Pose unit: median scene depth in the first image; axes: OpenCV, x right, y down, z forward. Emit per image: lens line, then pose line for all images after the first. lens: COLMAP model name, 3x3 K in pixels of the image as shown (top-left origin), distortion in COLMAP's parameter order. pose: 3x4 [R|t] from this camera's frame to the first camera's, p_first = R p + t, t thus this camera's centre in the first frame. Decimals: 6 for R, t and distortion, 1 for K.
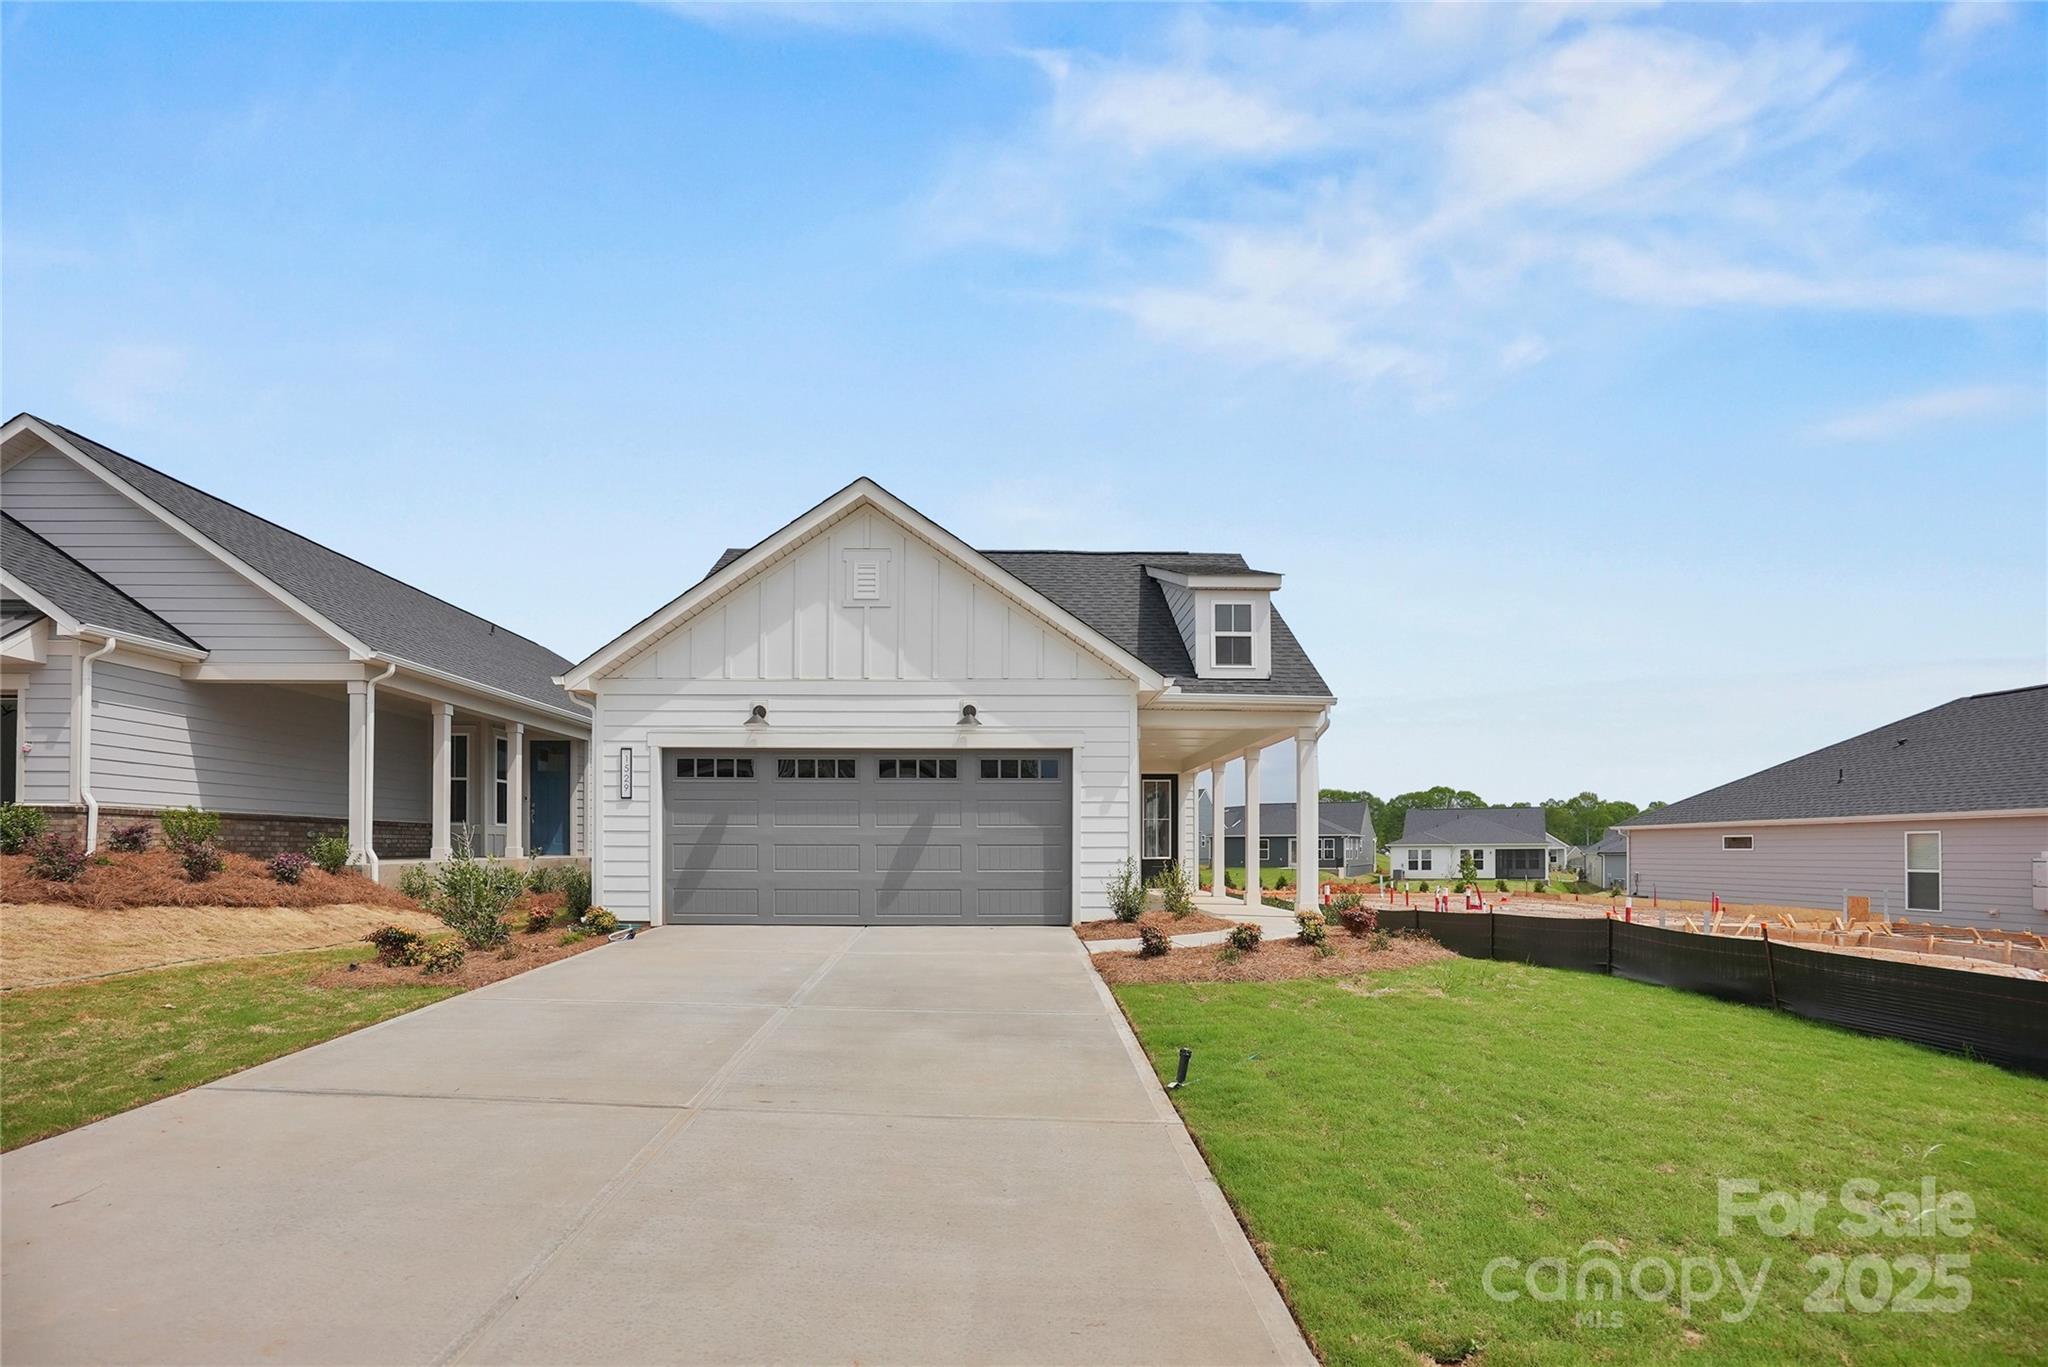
lens RADIAL K [[975.2, 0, 1018.6], [0, 975.2, 645.0], [0, 0, 1]] dist [-0.042277, 0.022405]
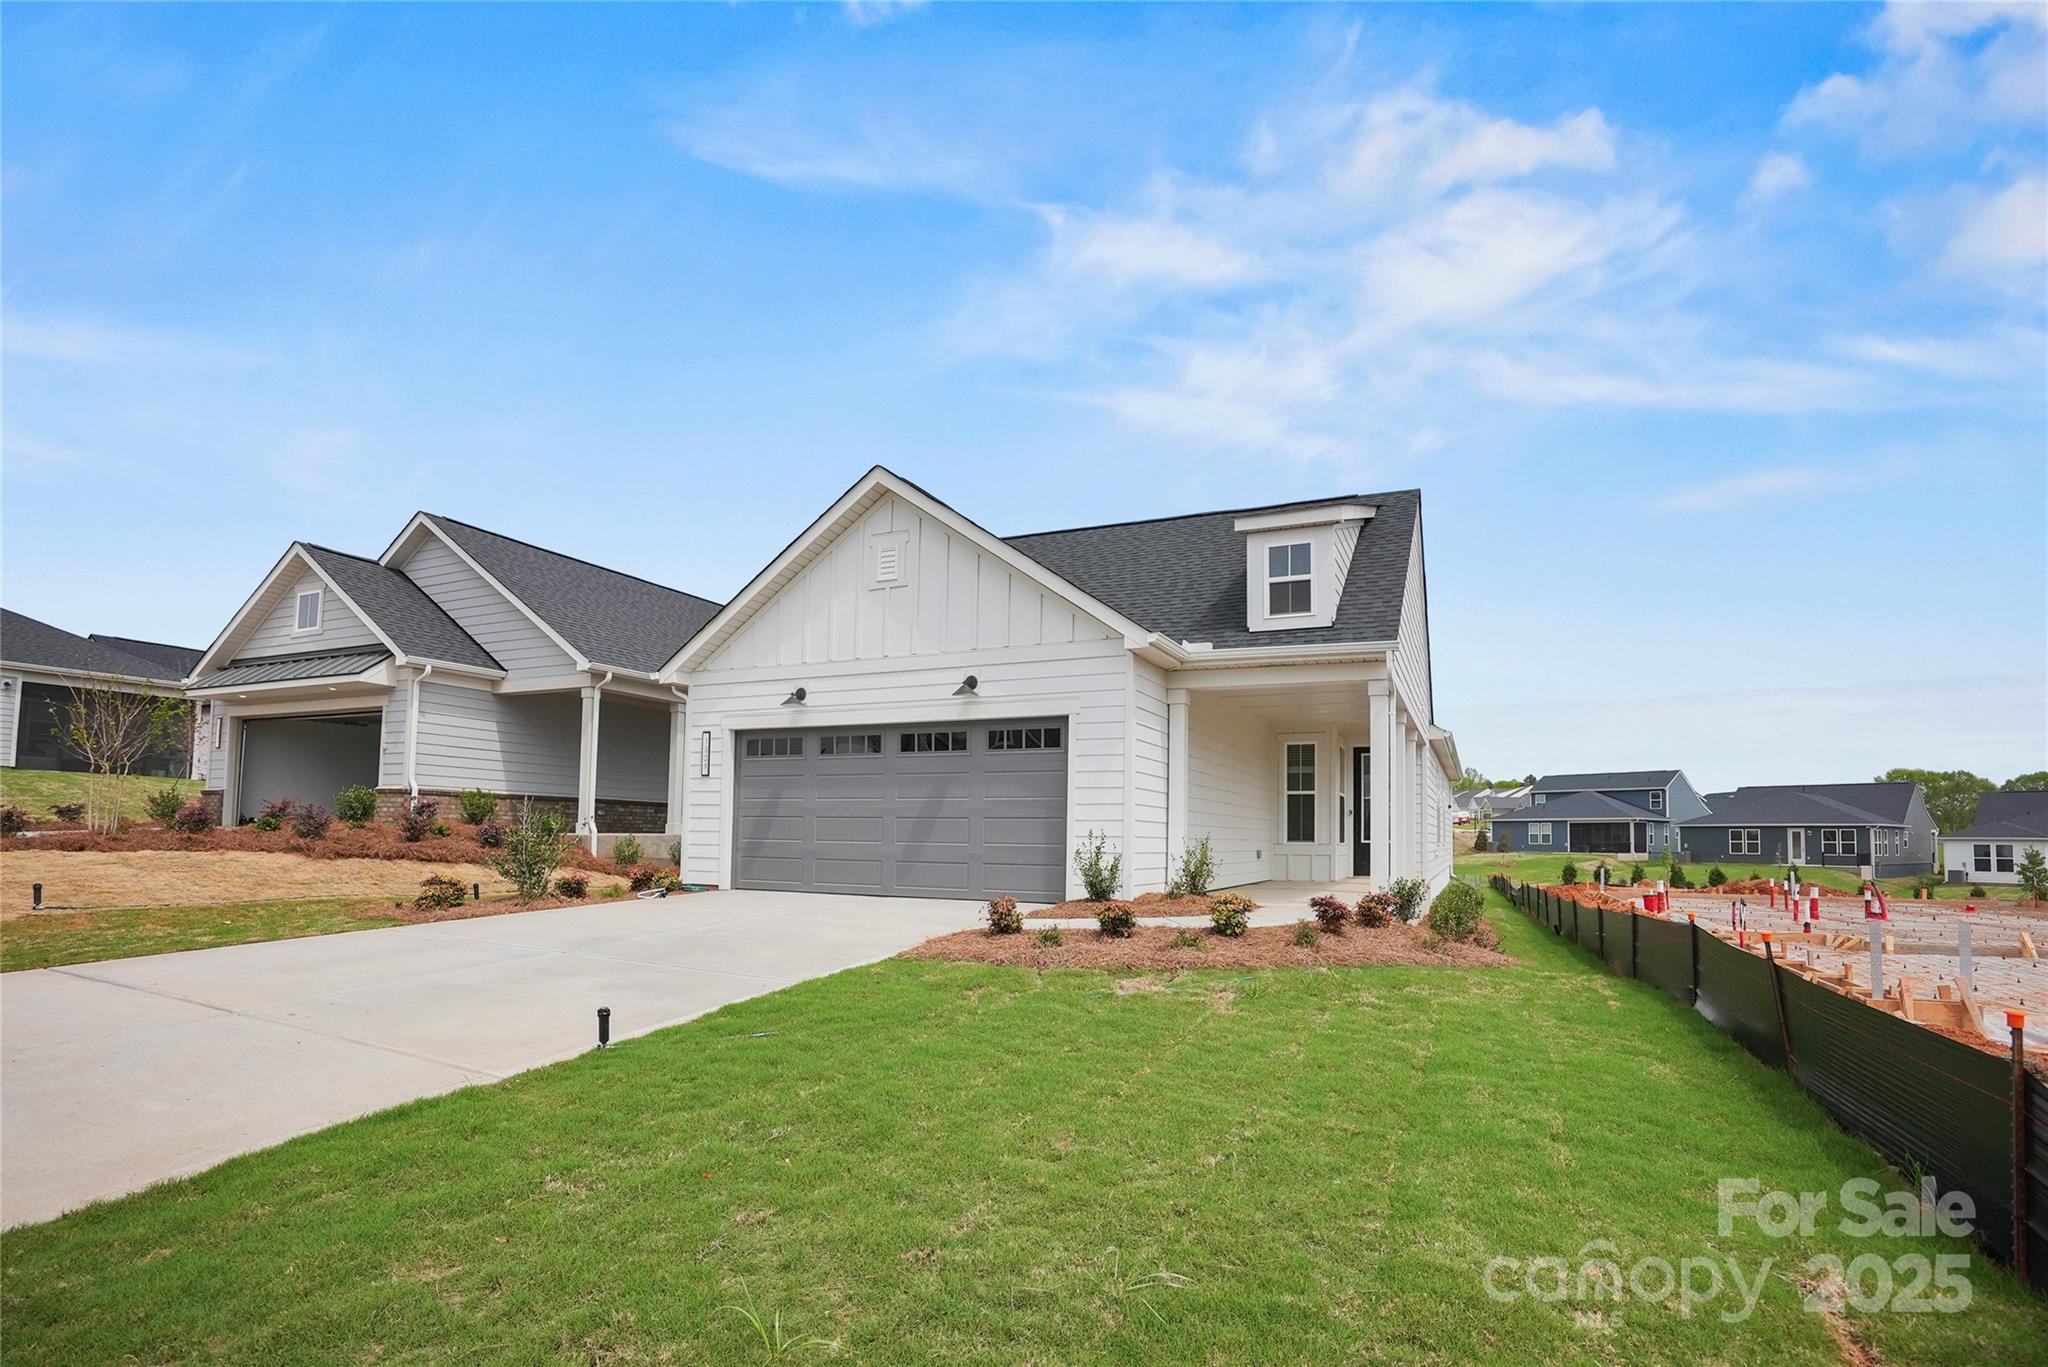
lens RADIAL K [[950.3, 0, 1027.9], [0, 950.3, 618.5], [0, 0, 1]] dist [-0.018805, 0.000128]
pose [[0.903933, -0.084200, -0.419304, 0.403067], [0.075261, 0.996445, -0.037846, 0.043472], [0.421000, 0.002653, 0.907057, 0.144517]]
